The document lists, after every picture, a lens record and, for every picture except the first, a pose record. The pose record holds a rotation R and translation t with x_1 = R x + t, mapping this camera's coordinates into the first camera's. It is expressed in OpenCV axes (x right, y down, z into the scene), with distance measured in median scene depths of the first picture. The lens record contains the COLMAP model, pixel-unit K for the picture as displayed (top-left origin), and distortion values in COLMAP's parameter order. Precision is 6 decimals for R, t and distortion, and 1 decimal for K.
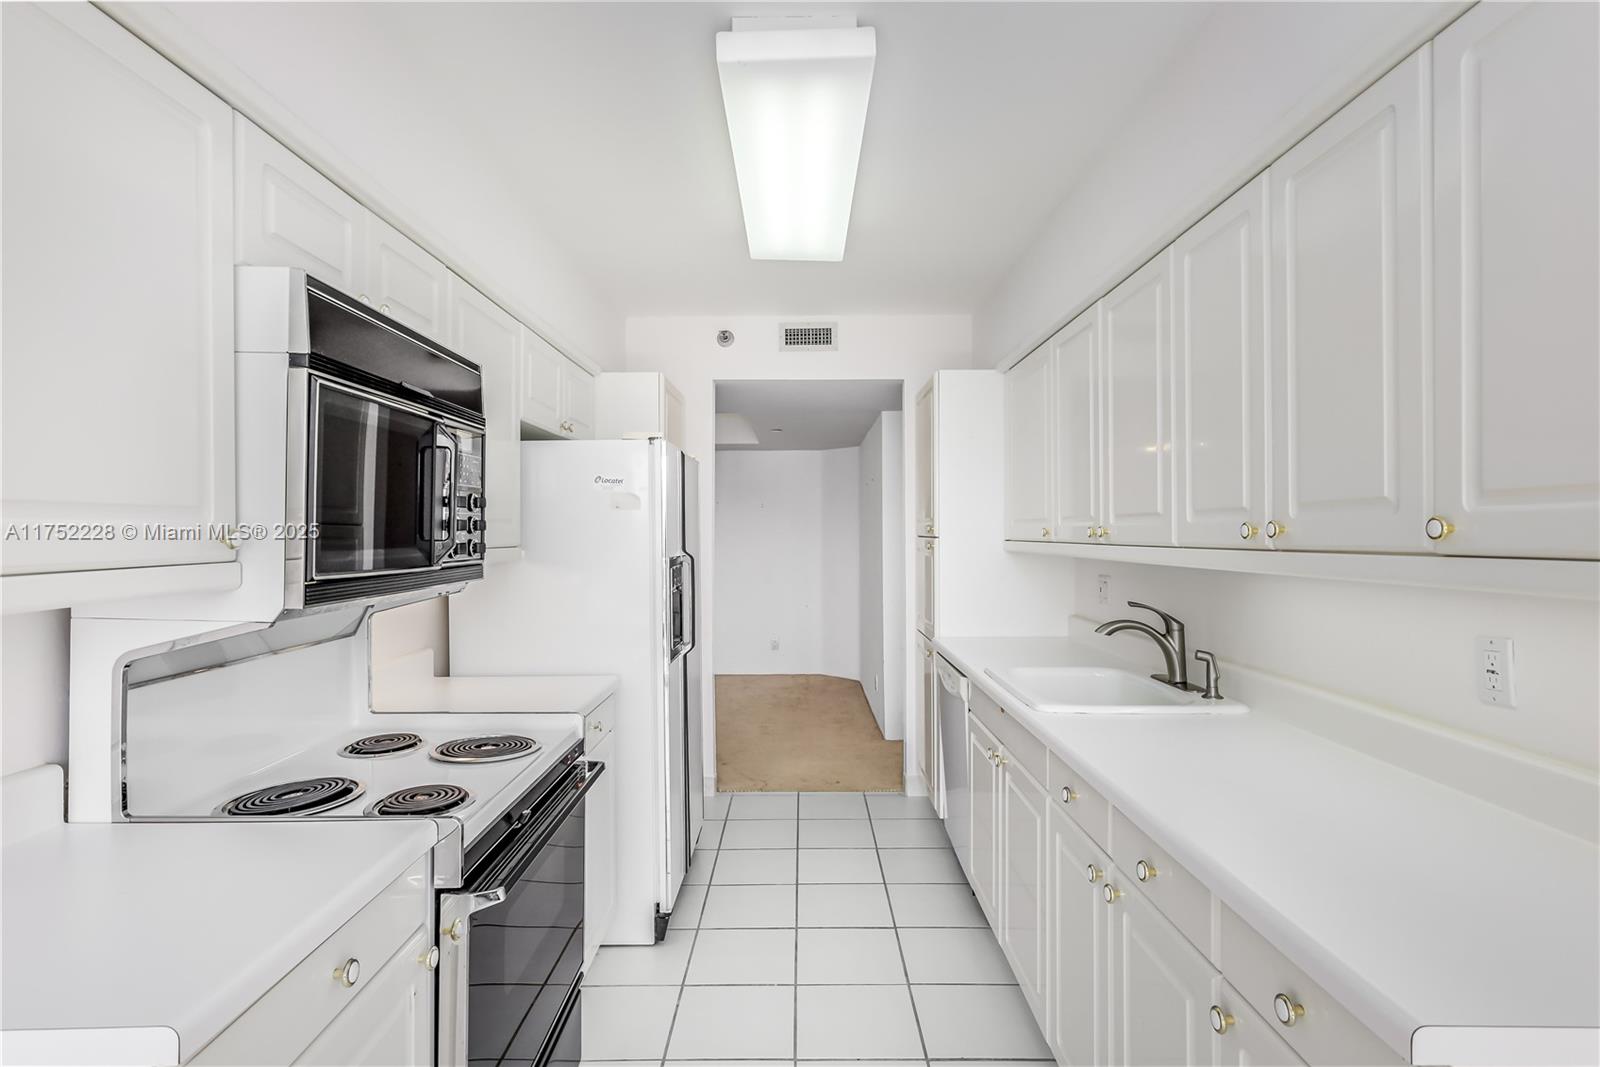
lens RADIAL K [[791.1, 0, 800.0], [0, 791.1, 533.5], [0, 0, 1]] dist [-0.004521, -0.000679]
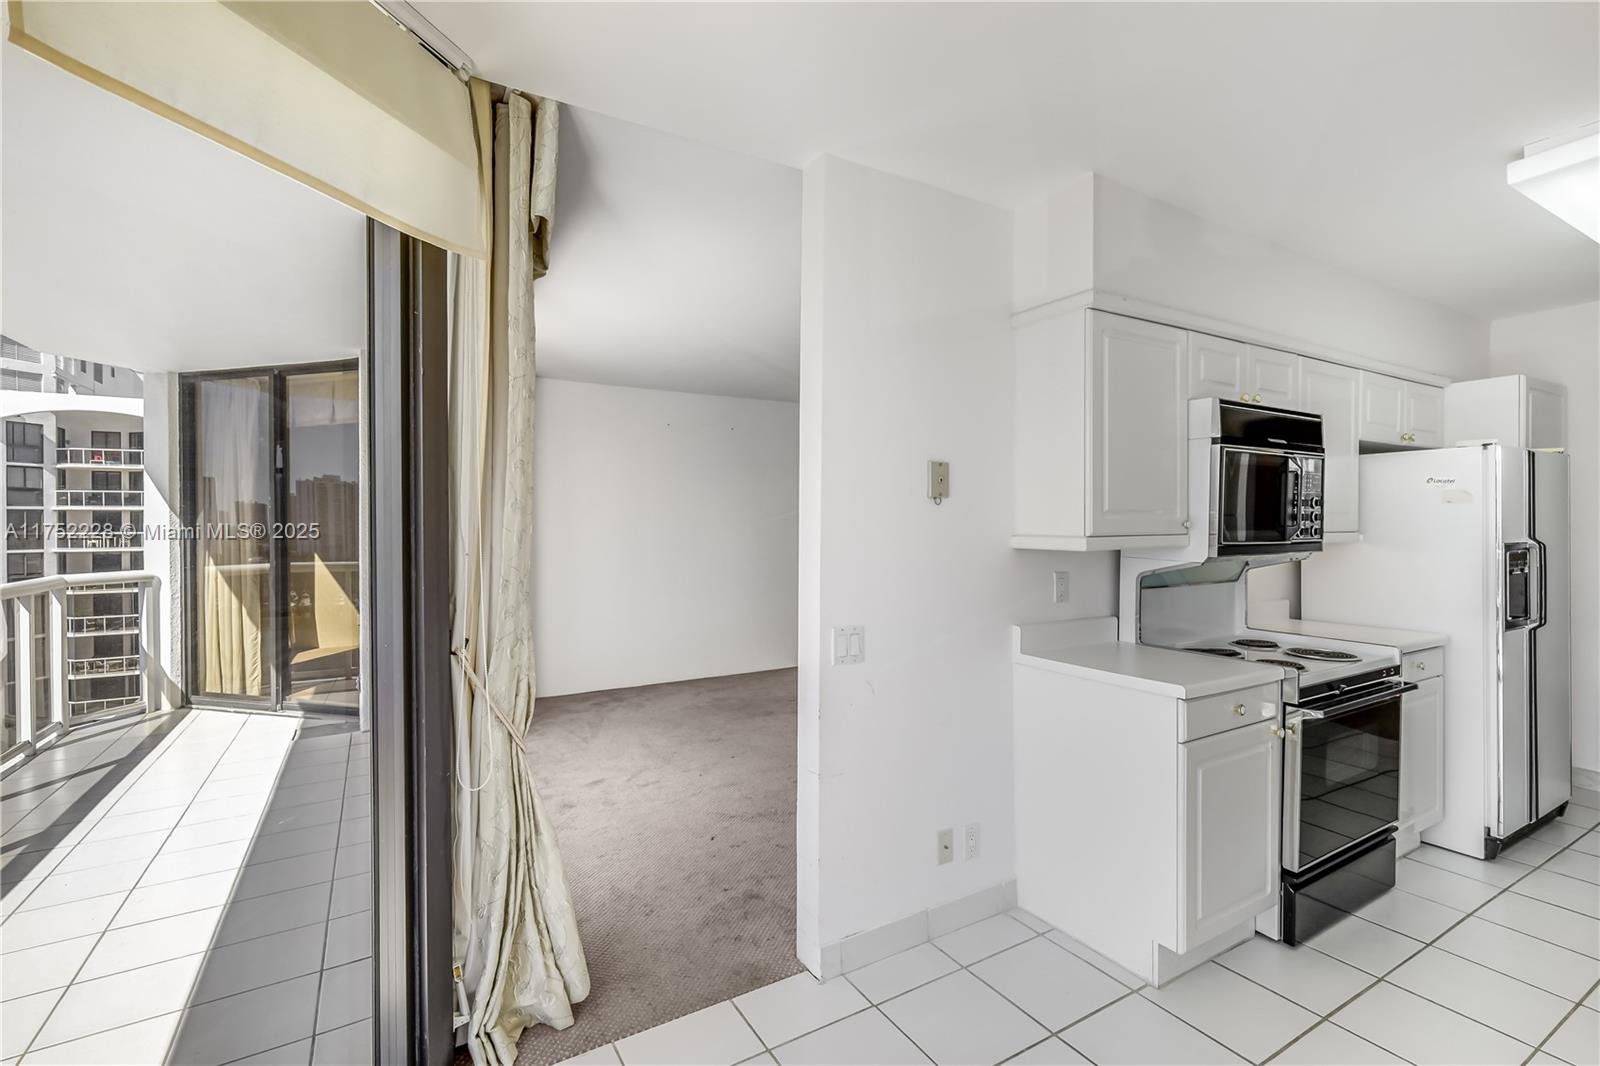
lens RADIAL K [[723.7, 0, 802.3], [0, 723.7, 525.5], [0, 0, 1]] dist [-0.001551, 0.000023]
pose [[0.507328, 0.007312, -0.861722, 0.324879], [-0.003311, 0.999973, 0.006536, 0.000570], [0.861747, -0.000463, 0.507338, -0.641874]]
